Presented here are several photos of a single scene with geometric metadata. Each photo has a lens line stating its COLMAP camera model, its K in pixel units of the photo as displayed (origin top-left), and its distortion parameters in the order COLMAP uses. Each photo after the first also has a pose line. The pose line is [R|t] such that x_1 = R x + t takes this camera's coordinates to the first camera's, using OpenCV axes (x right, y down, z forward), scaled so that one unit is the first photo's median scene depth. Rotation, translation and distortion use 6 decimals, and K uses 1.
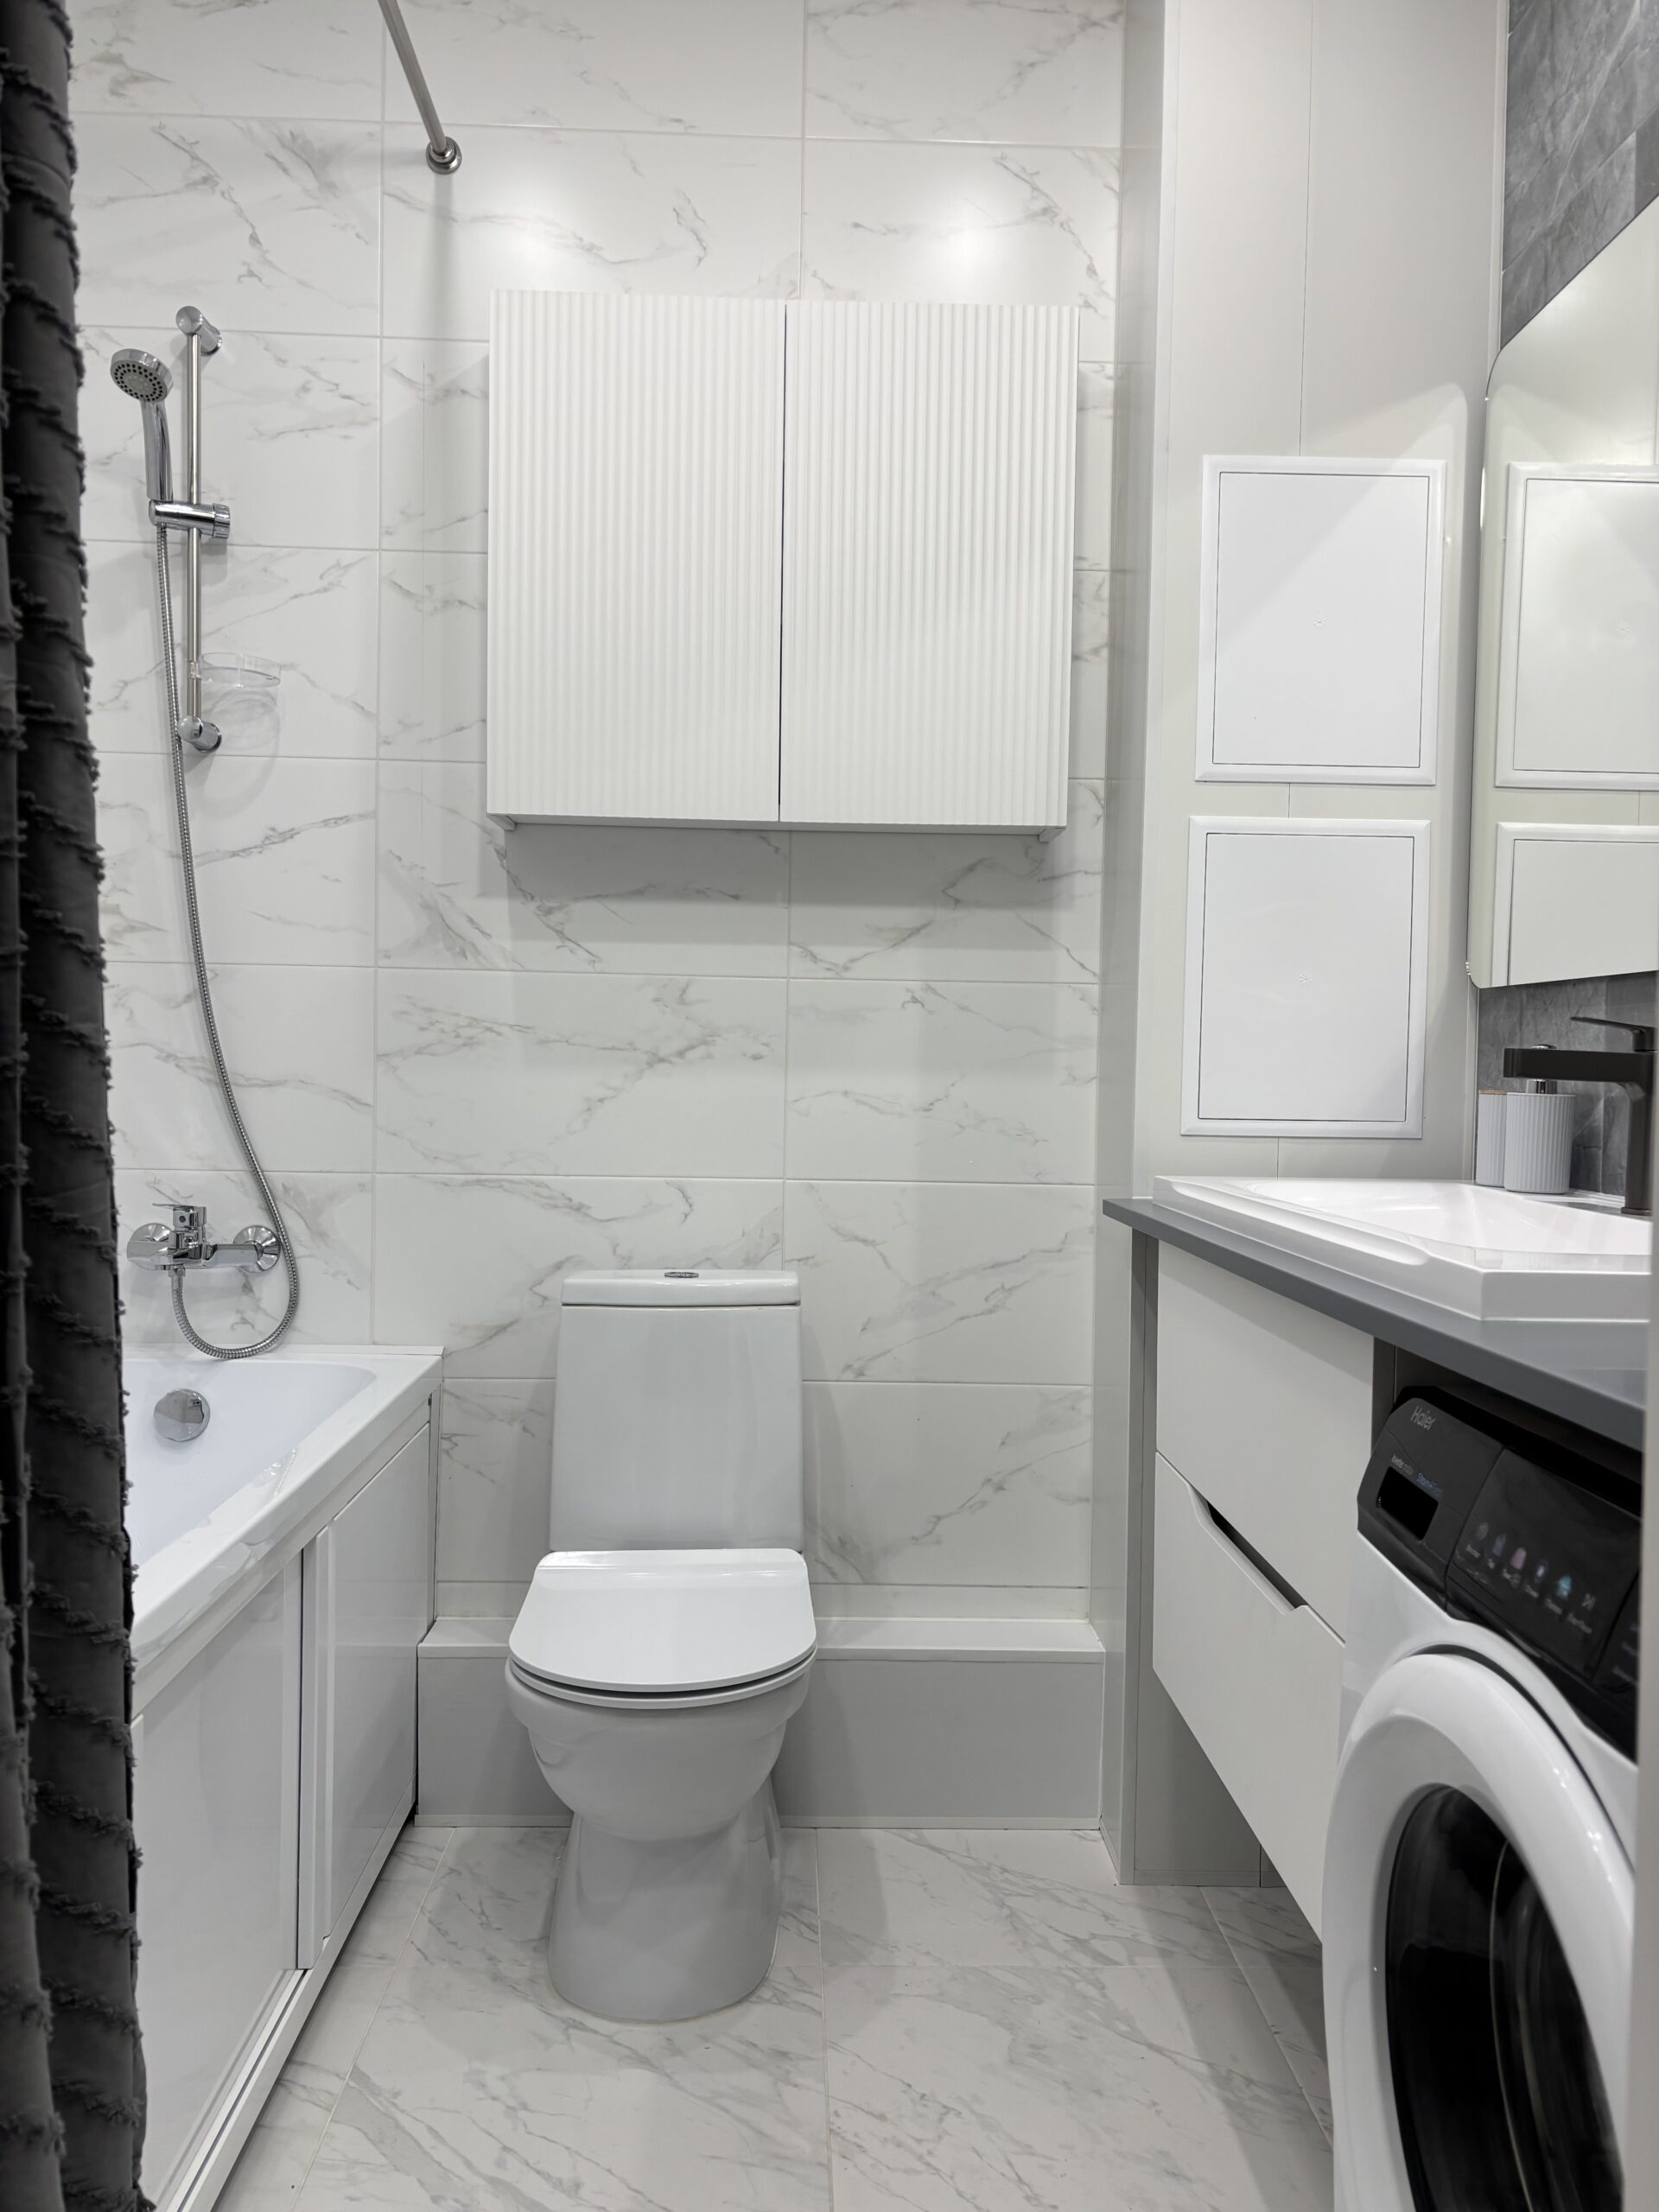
lens RADIAL K [[1676.0, 0, 822.6], [0, 1676.0, 1113.1], [0, 0, 1]] dist [0.037984, -0.065466]
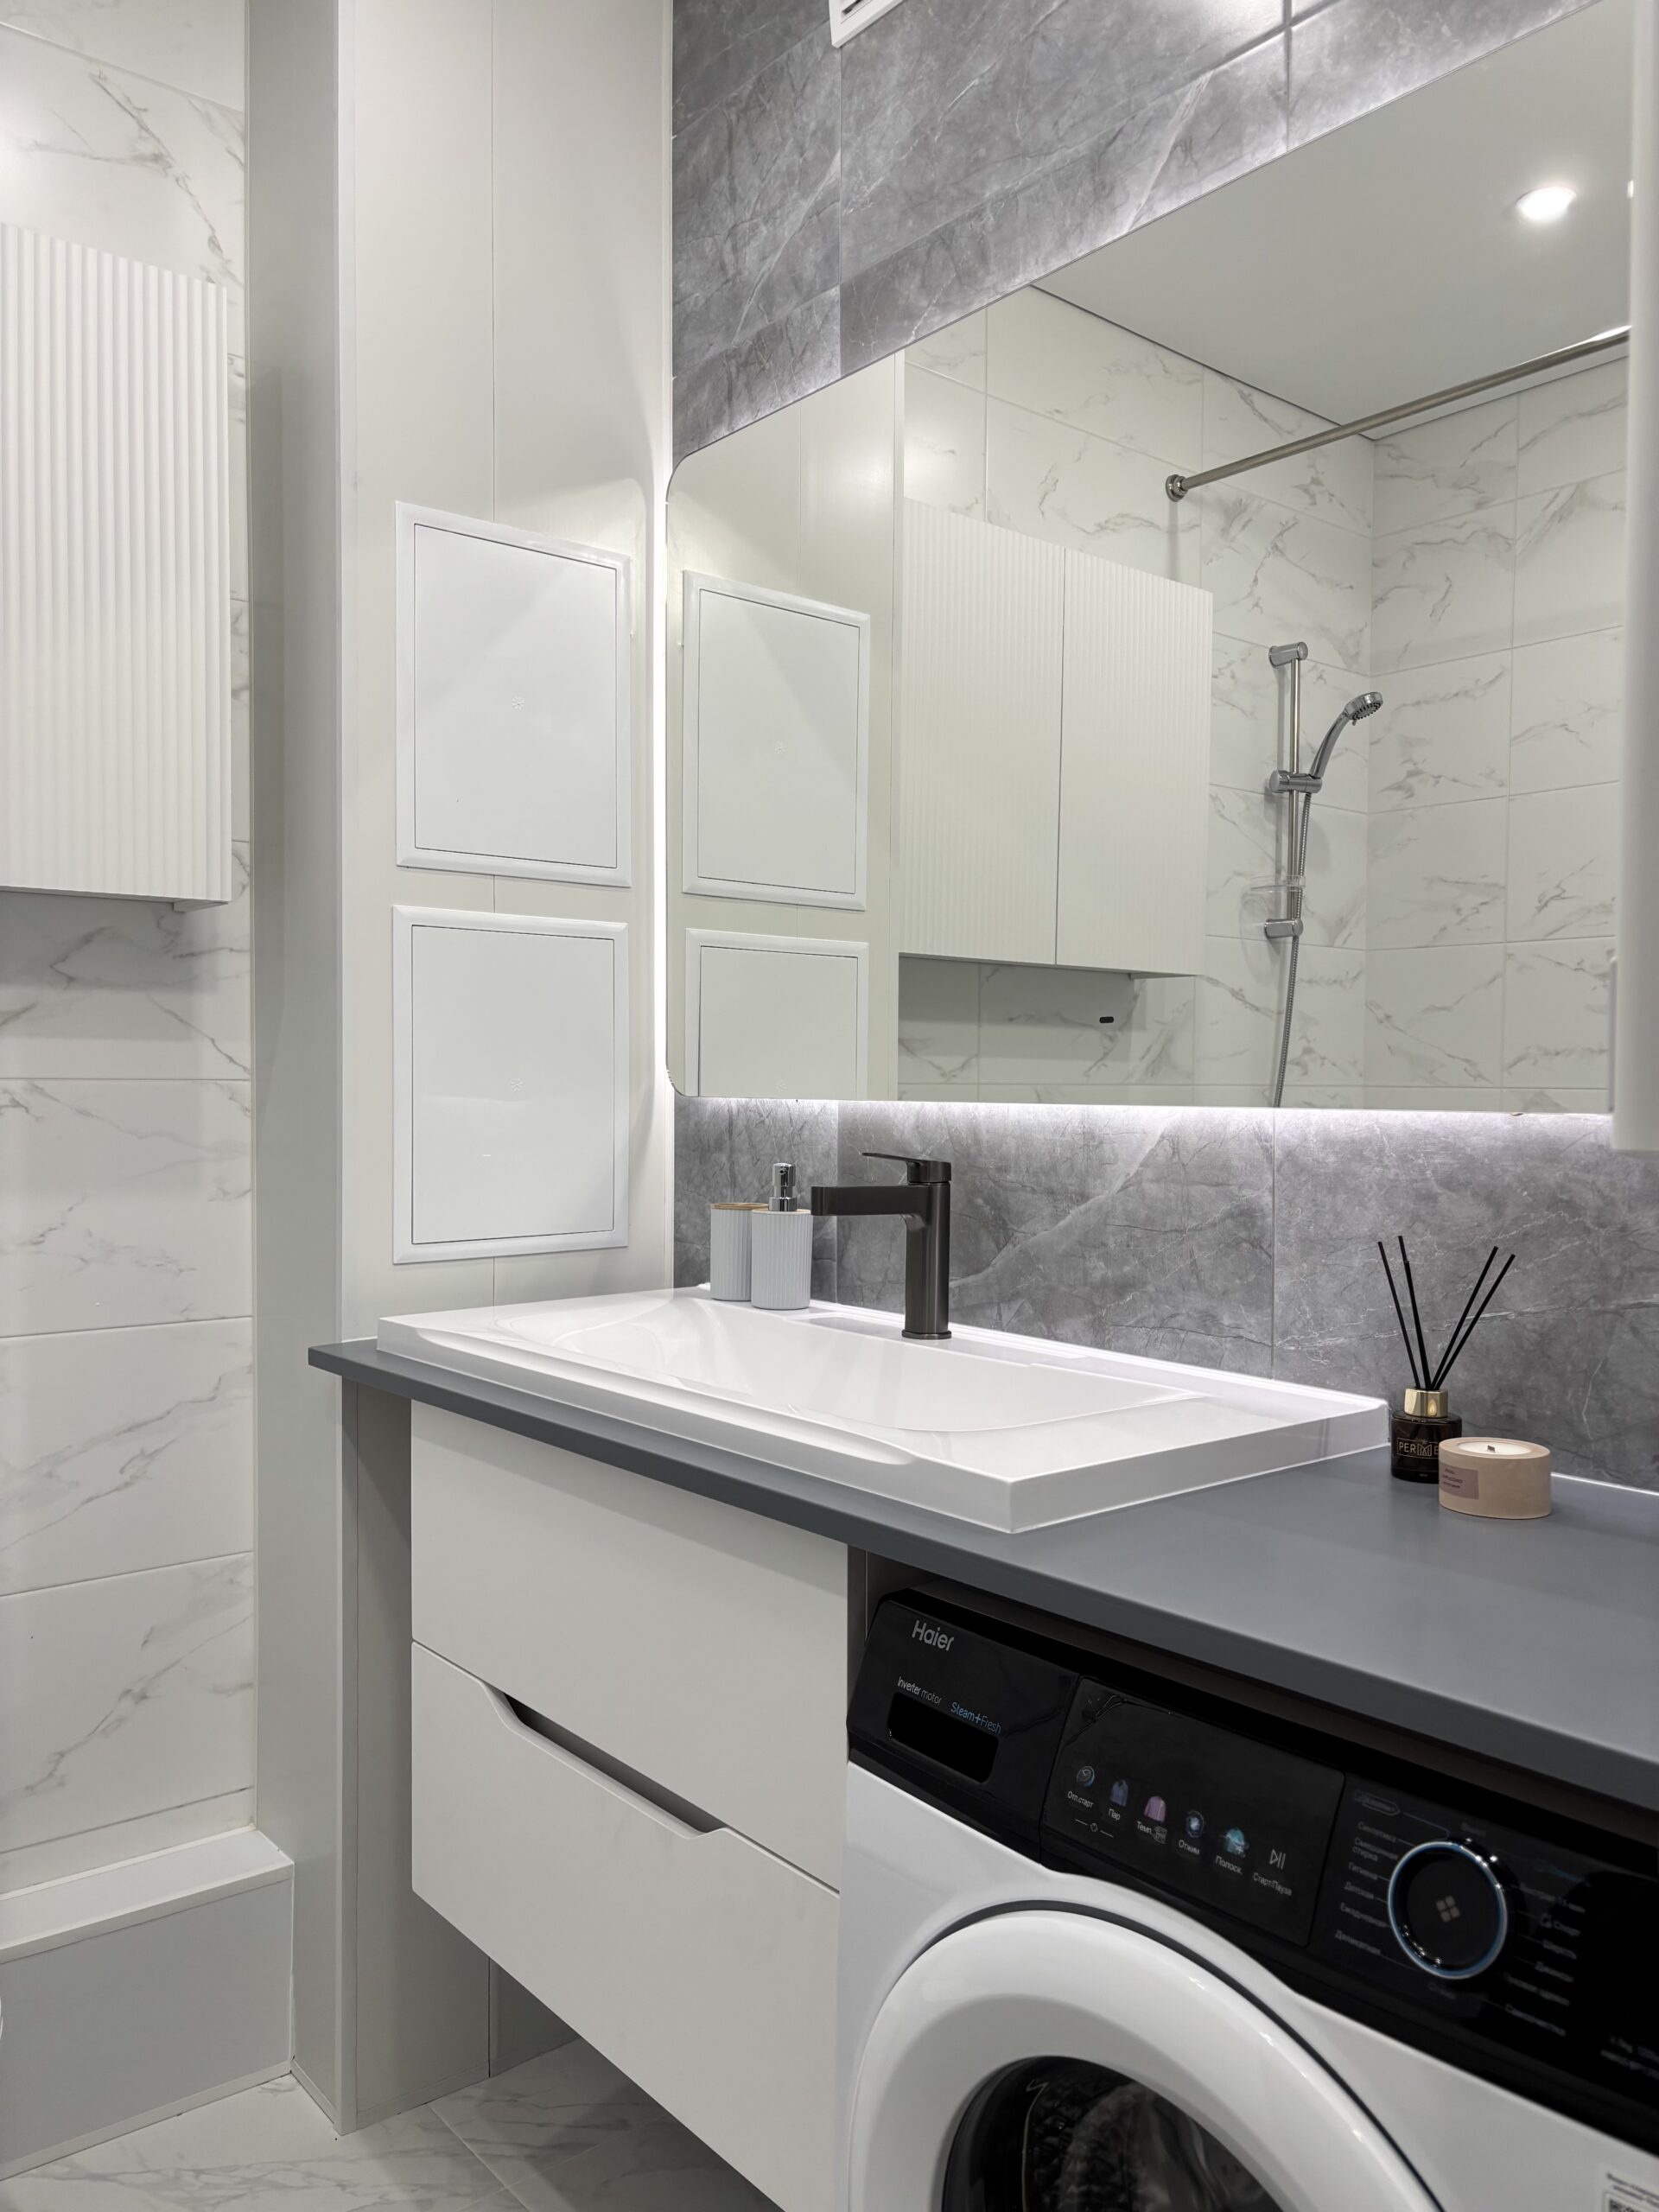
lens RADIAL K [[1665.9, 0, 861.7], [0, 1665.9, 1103.0], [0, 0, 1]] dist [0.047911, -0.066035]
pose [[0.779084, -0.021185, 0.626561, -0.144143], [0.024306, 0.999698, 0.003579, -0.068524], [-0.626448, 0.012440, 0.779364, 0.156103]]
